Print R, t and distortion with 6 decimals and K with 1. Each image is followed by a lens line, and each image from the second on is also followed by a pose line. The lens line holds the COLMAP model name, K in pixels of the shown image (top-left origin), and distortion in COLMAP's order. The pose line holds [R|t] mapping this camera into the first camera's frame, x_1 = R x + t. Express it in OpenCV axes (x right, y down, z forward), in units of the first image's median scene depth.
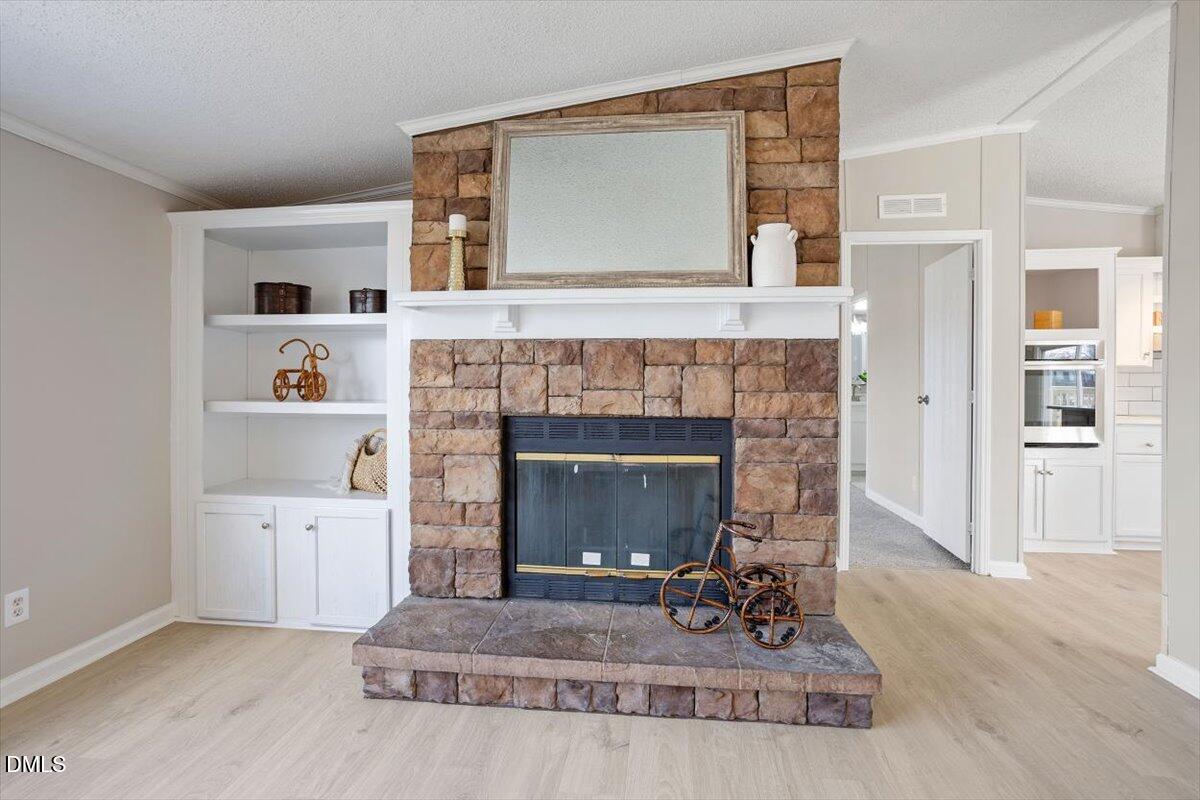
lens RADIAL K [[583.3, 0, 595.1], [0, 583.3, 397.3], [0, 0, 1]] dist [-0.061116, 0.036919]
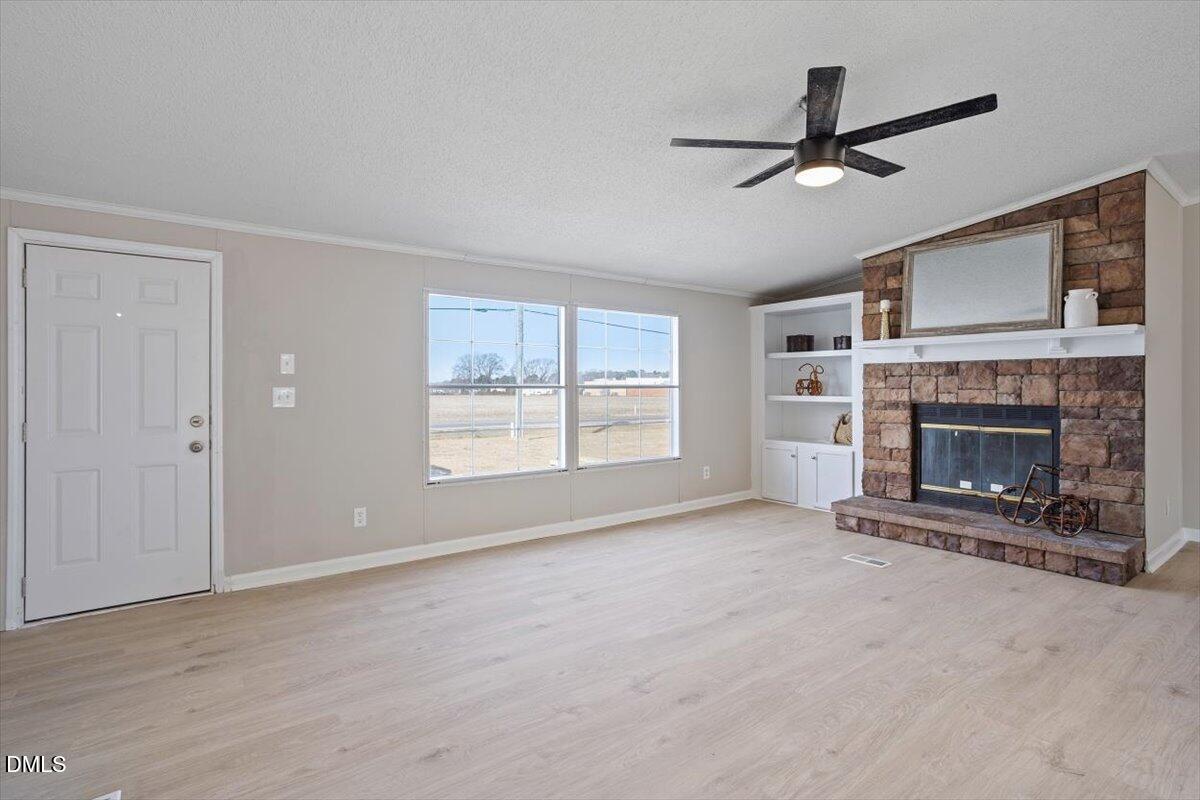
lens RADIAL K [[594.3, 0, 590.3], [0, 594.3, 369.5], [0, 0, 1]] dist [-0.053514, 0.035790]
pose [[0.679424, -0.024768, -0.733328, 0.534302], [-0.011604, 0.998942, -0.044491, 0.019384], [0.733654, 0.038738, 0.678418, -1.067042]]
